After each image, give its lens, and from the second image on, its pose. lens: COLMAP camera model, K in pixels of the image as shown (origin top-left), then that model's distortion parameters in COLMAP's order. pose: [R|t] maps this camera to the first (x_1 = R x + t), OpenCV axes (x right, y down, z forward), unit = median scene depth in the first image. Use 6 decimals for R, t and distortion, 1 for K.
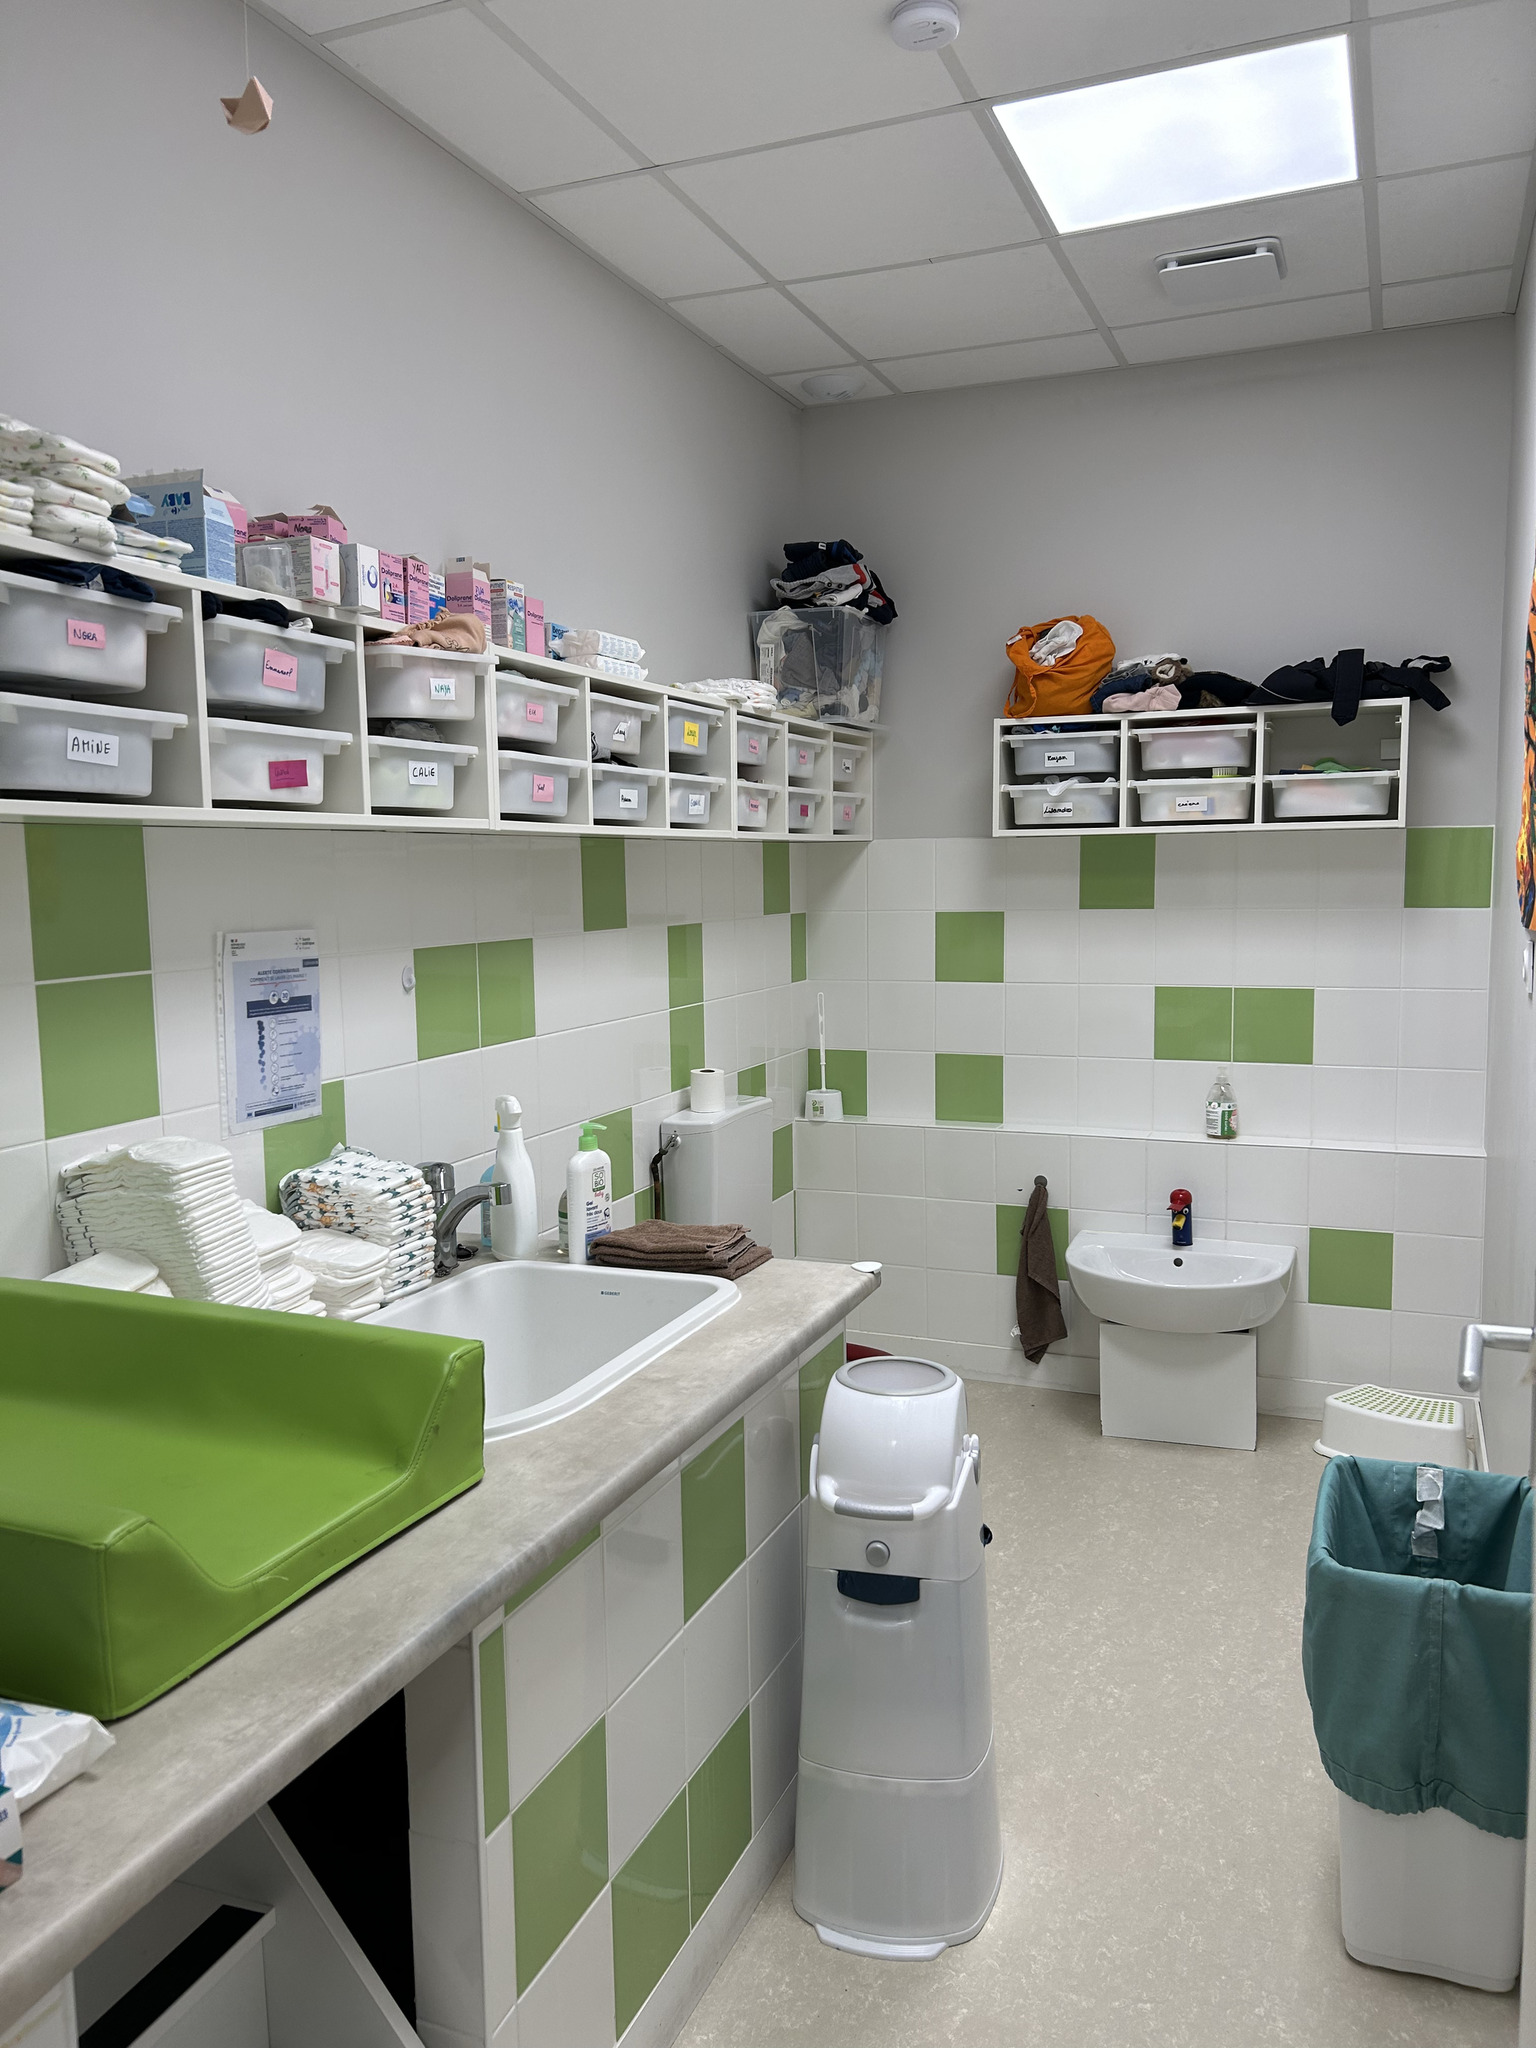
lens RADIAL K [[1529.4, 0, 788.9], [0, 1529.4, 1035.3], [0, 0, 1]] dist [0.100756, -0.132986]
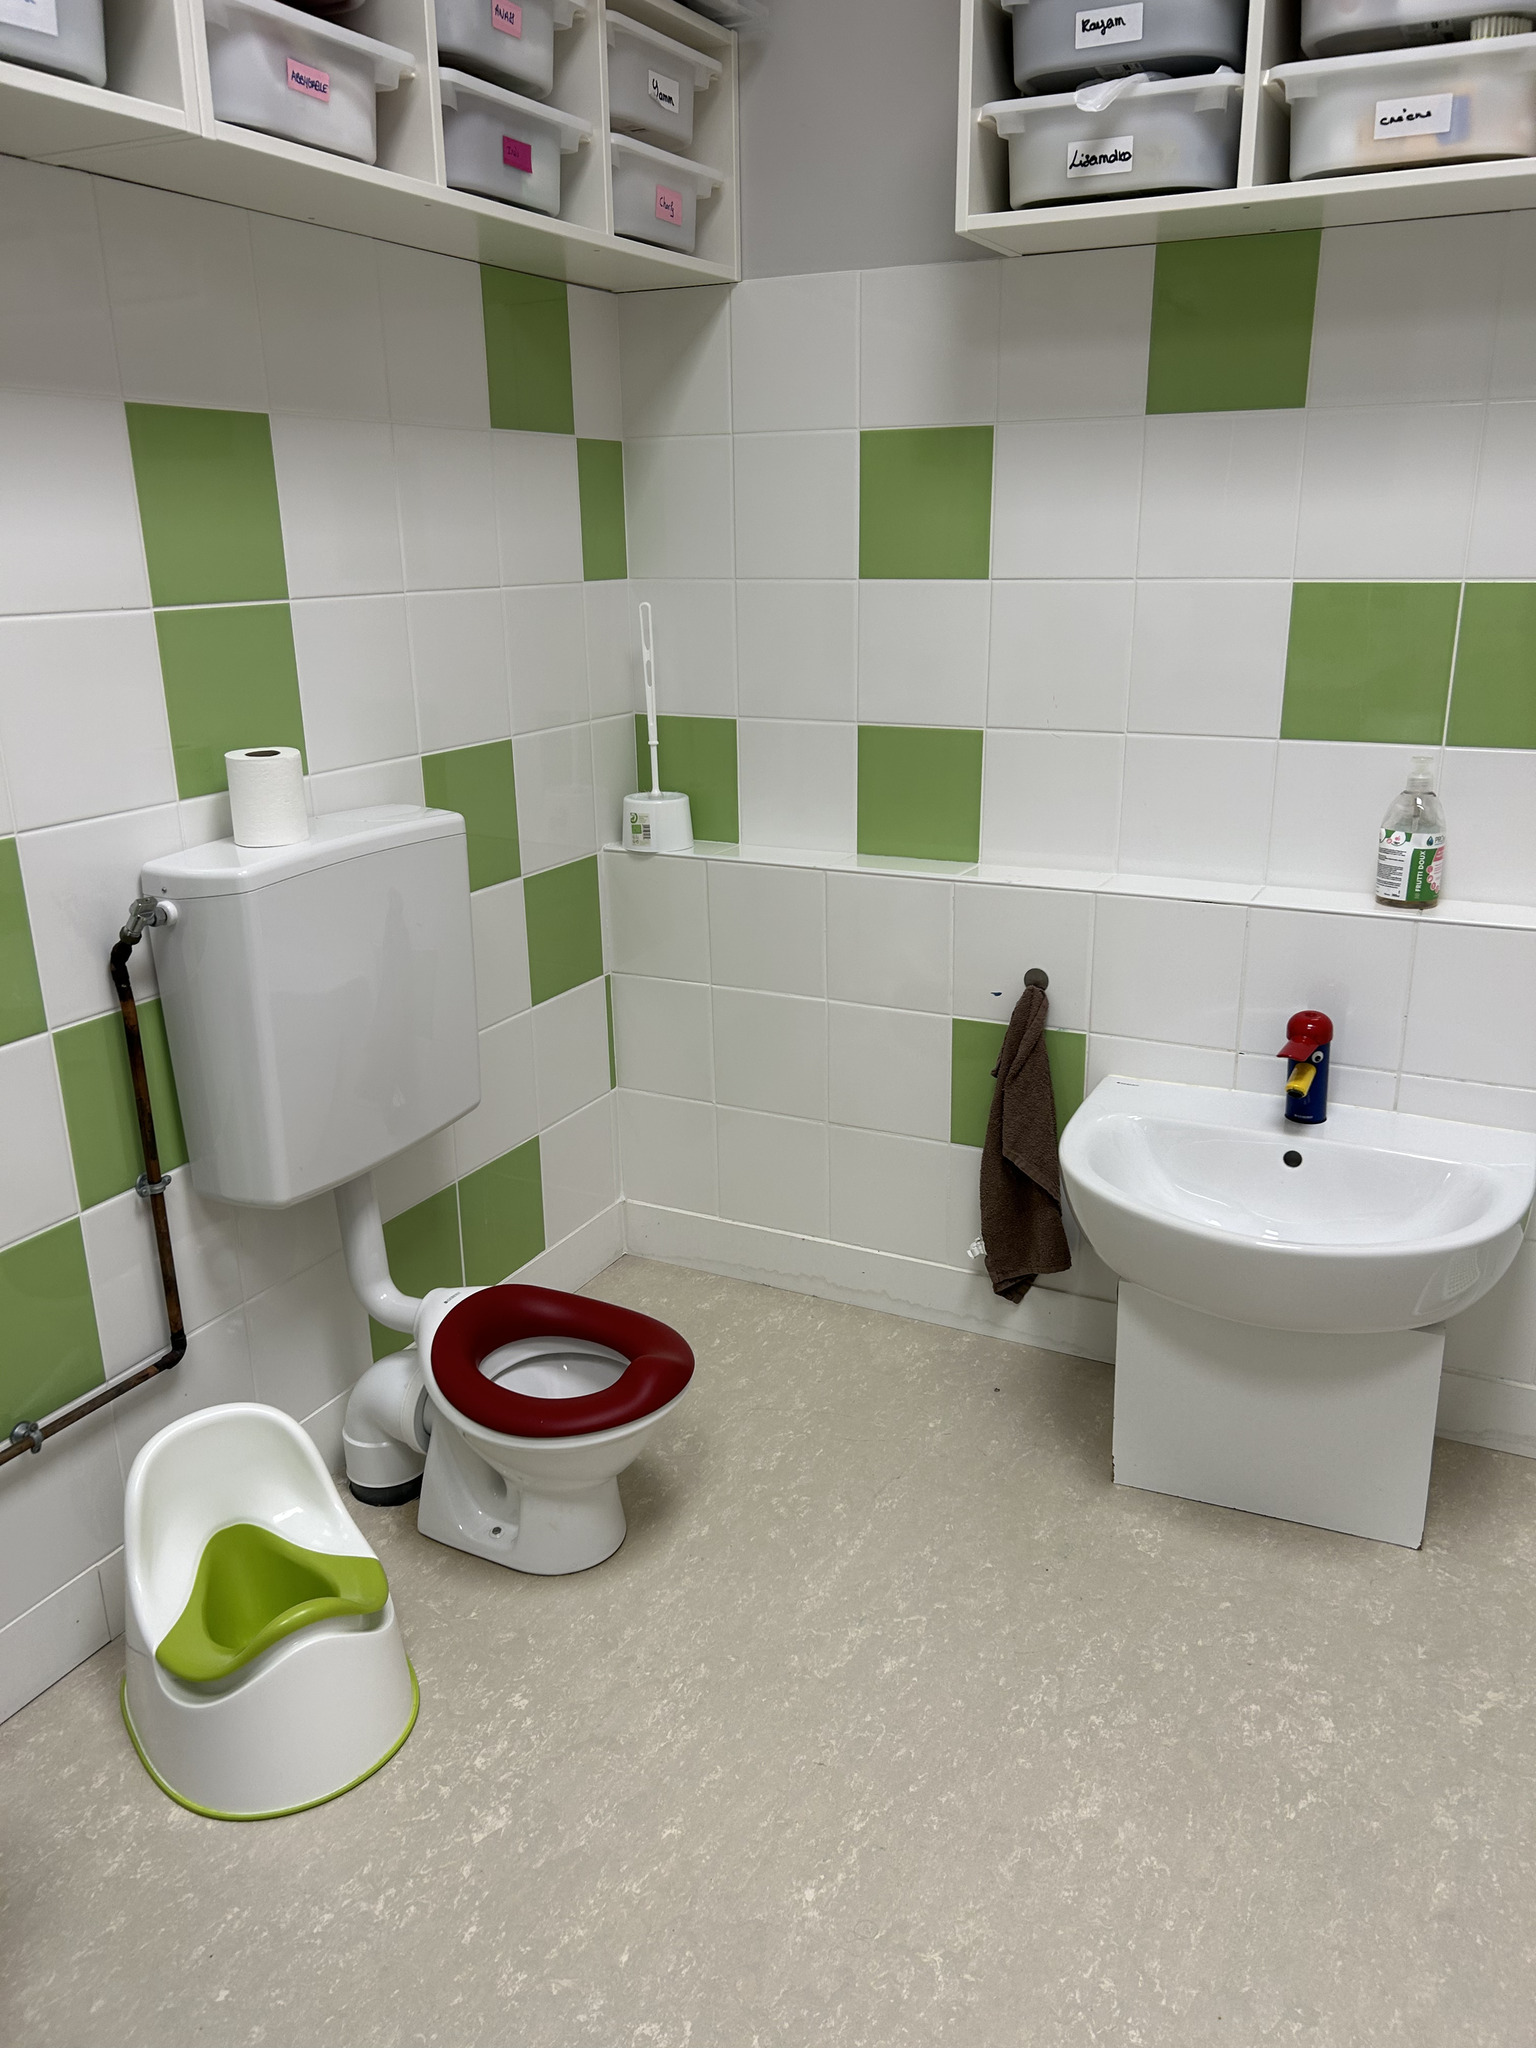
lens RADIAL K [[1529.4, 0, 788.9], [0, 1529.4, 1035.3], [0, 0, 1]] dist [0.100756, -0.132986]
pose [[0.996175, 0.029330, -0.082309, 0.129218], [-0.011774, 0.978446, 0.206167, 0.008042], [0.086582, -0.204410, 0.975049, 0.502985]]
